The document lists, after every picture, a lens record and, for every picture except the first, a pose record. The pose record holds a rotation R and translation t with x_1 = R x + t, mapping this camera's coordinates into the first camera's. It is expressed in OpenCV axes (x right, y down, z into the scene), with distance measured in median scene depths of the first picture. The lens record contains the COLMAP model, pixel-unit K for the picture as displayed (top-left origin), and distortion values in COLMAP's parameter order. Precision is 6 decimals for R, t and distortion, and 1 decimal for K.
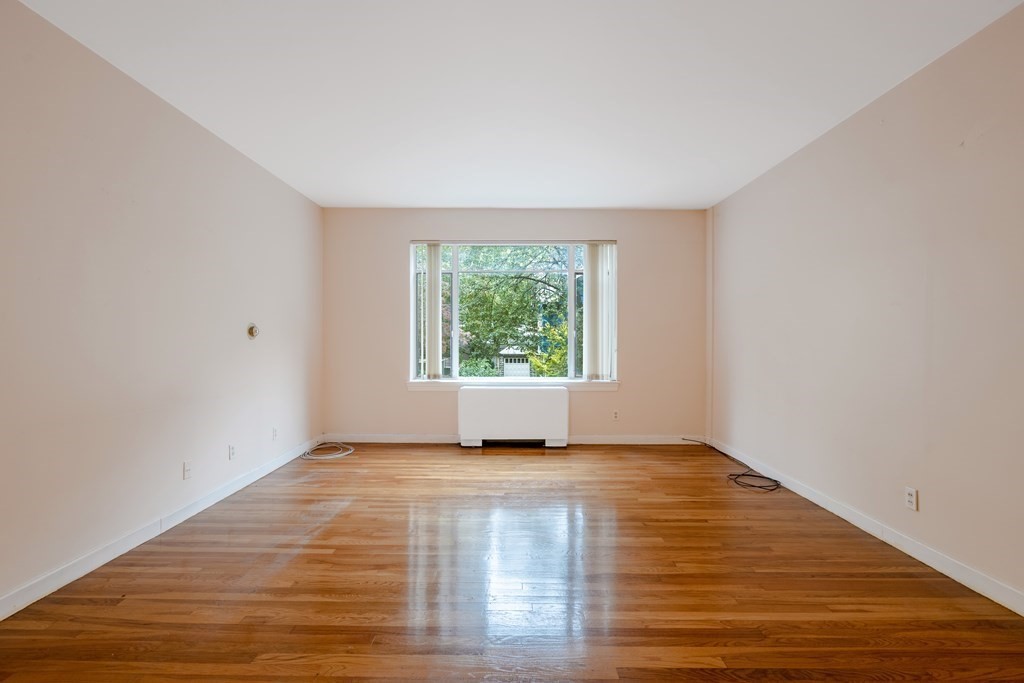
lens RADIAL K [[460.9, 0, 509.8], [0, 460.9, 340.0], [0, 0, 1]] dist [-0.007845, 0.003272]
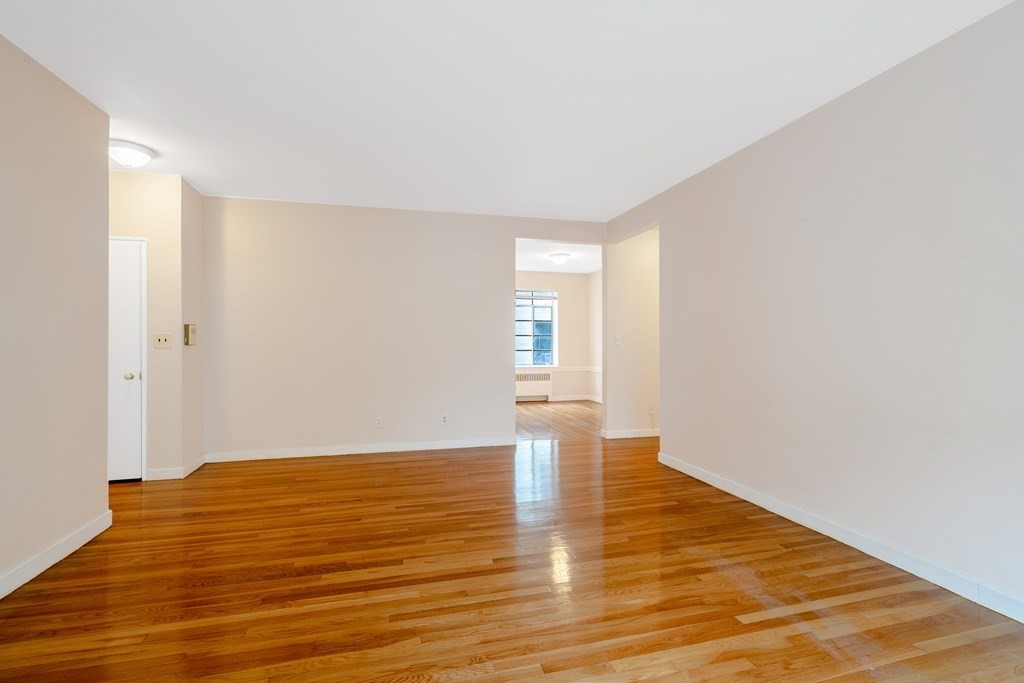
lens RADIAL K [[460.9, 0, 509.4], [0, 460.9, 339.9], [0, 0, 1]] dist [-0.007845, 0.003272]
pose [[-0.964767, -0.001879, -0.263100, 0.097475], [-0.001116, 0.999995, -0.003049, -0.002396], [0.263104, -0.002648, -0.964764, 0.845336]]
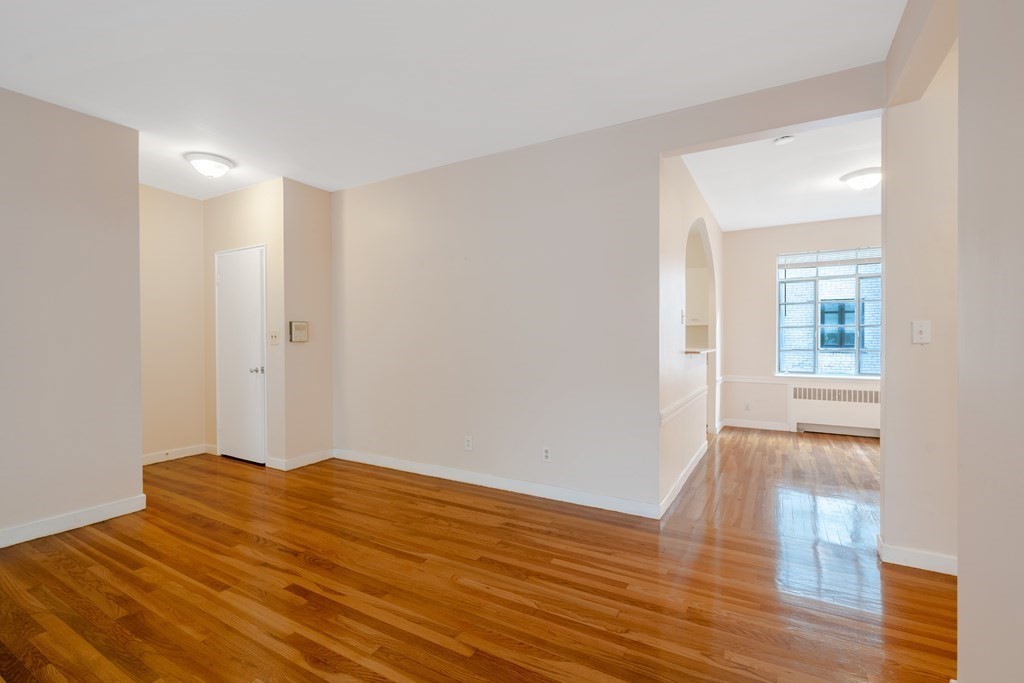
lens RADIAL K [[460.9, 0, 513.3], [0, 460.9, 340.1], [0, 0, 1]] dist [-0.007845, 0.003272]
pose [[-0.869025, -0.001489, 0.494766, -0.330975], [0.002676, 0.999967, 0.007710, -0.003476], [-0.494761, 0.008024, -0.868992, 0.436274]]
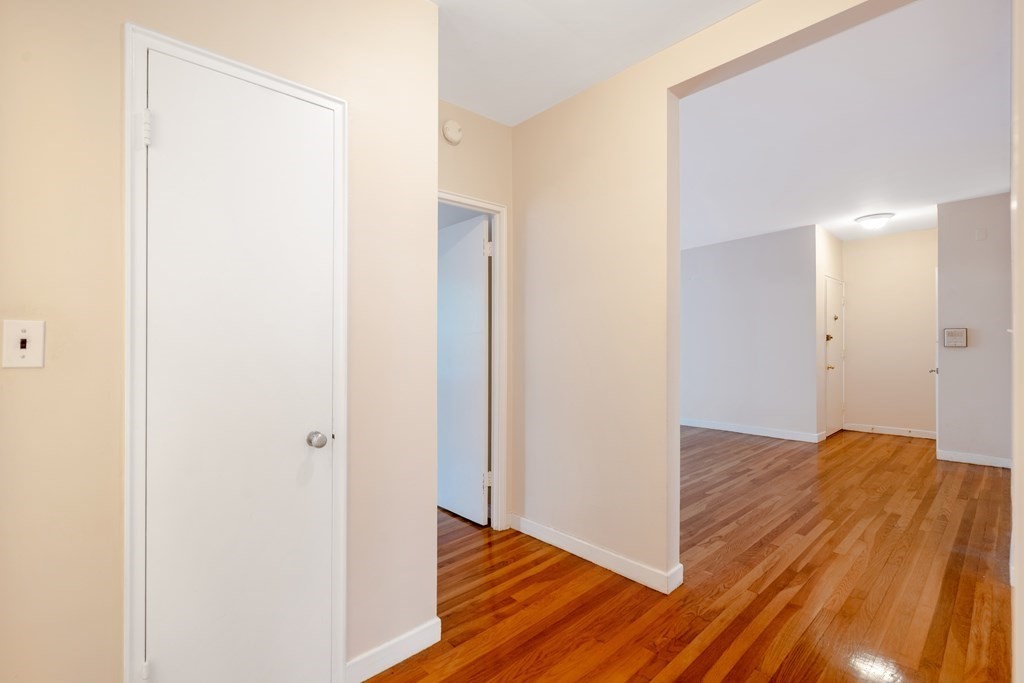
lens RADIAL K [[460.9, 0, 507.5], [0, 460.9, 342.8], [0, 0, 1]] dist [-0.007845, 0.003272]
pose [[0.734936, 0.002214, 0.678133, -0.865937], [0.001674, 0.999986, -0.005078, 0.000118], [-0.678135, 0.004867, 0.734921, -0.176658]]
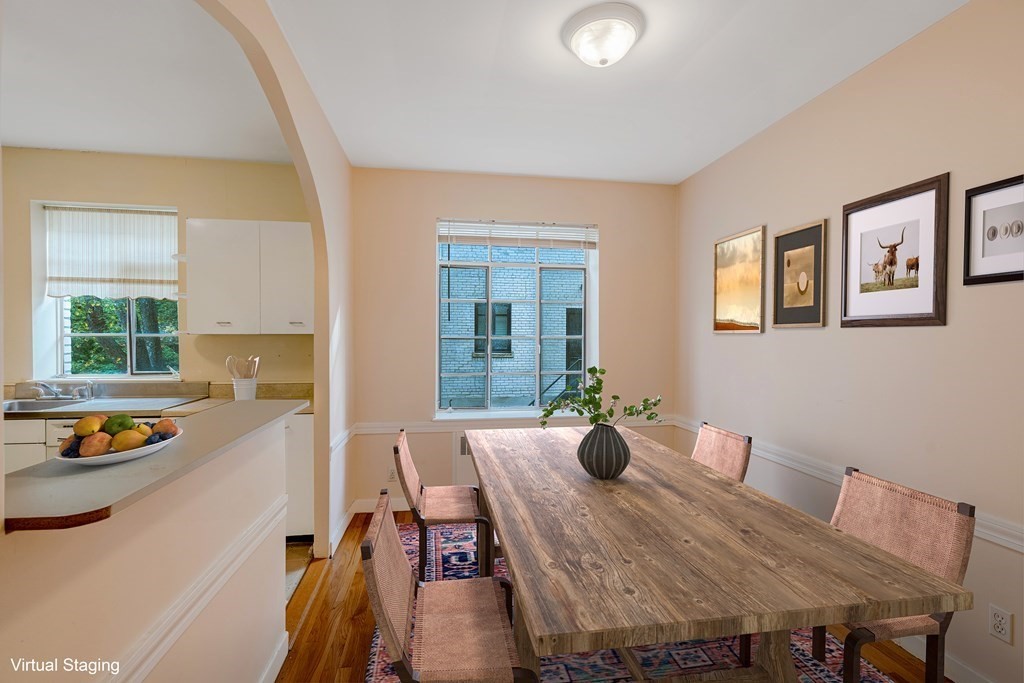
lens RADIAL K [[460.9, 0, 511.7], [0, 460.9, 343.1], [0, 0, 1]] dist [-0.007845, 0.003272]
pose [[-0.985089, 0.001223, -0.172040, -0.325988], [-0.002371, 0.999783, 0.020681, -0.035132], [0.172028, 0.020781, -0.984873, -0.220064]]
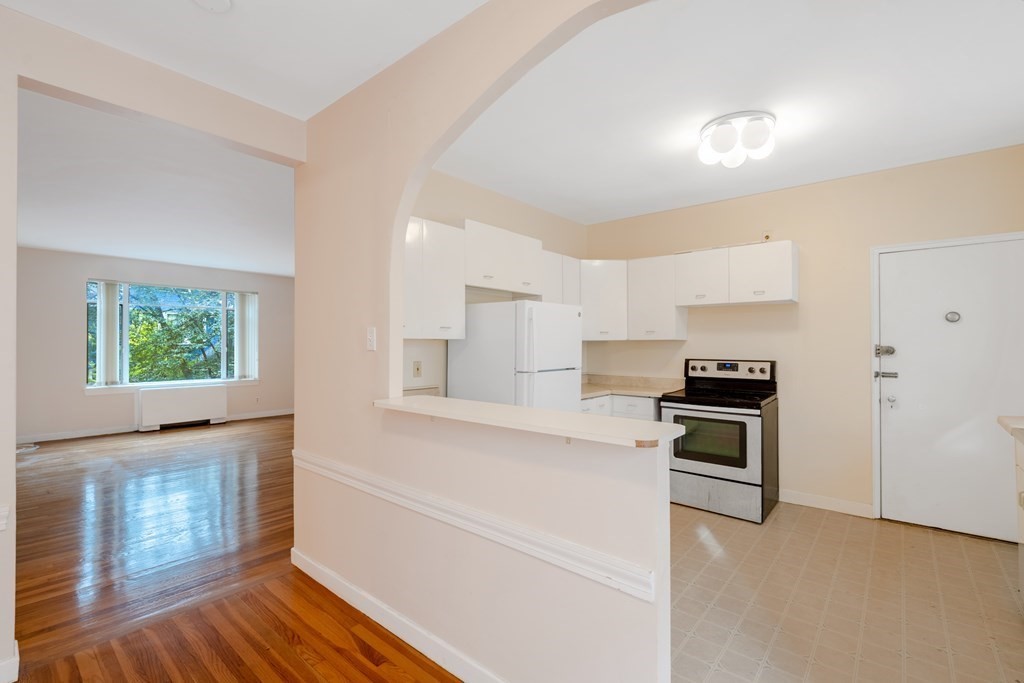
lens RADIAL K [[460.9, 0, 510.3], [0, 460.9, 341.5], [0, 0, 1]] dist [-0.007845, 0.003272]
pose [[0.639662, 0.005724, 0.768635, -0.461420], [0.000762, 0.999967, -0.008081, -0.029723], [-0.768656, 0.005755, 0.639637, -0.748999]]
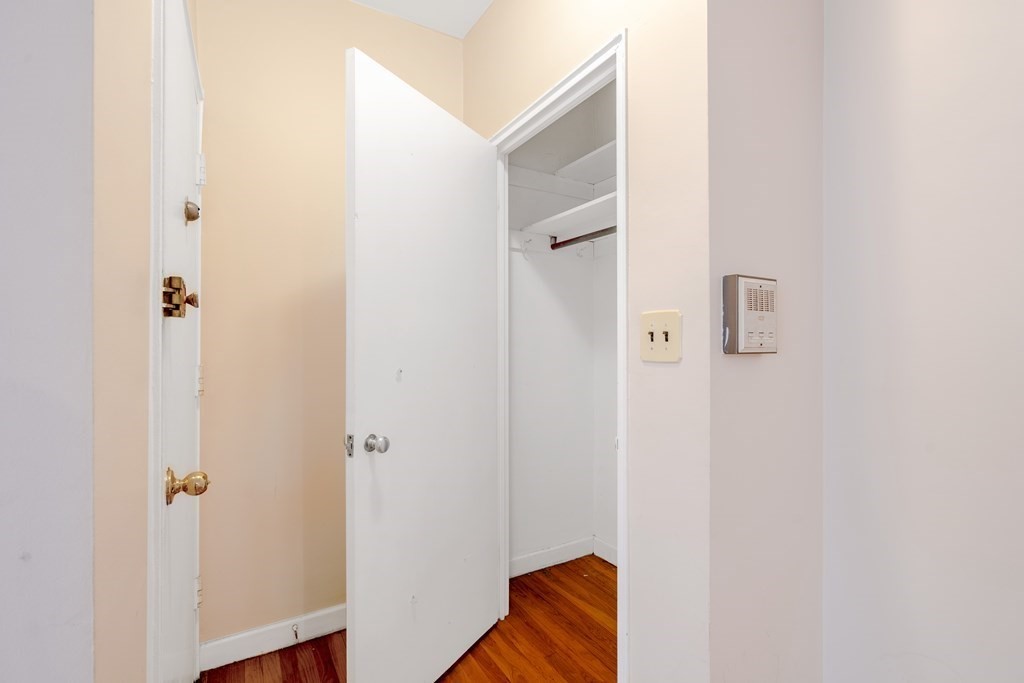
lens RADIAL K [[460.9, 0, 511.7], [0, 460.9, 339.9], [0, 0, 1]] dist [-0.007845, 0.003272]
pose [[-0.517207, 0.008429, 0.855819, 0.303526], [-0.001701, 0.999939, -0.010876, 0.000816], [-0.855859, -0.007081, -0.517161, 0.108655]]
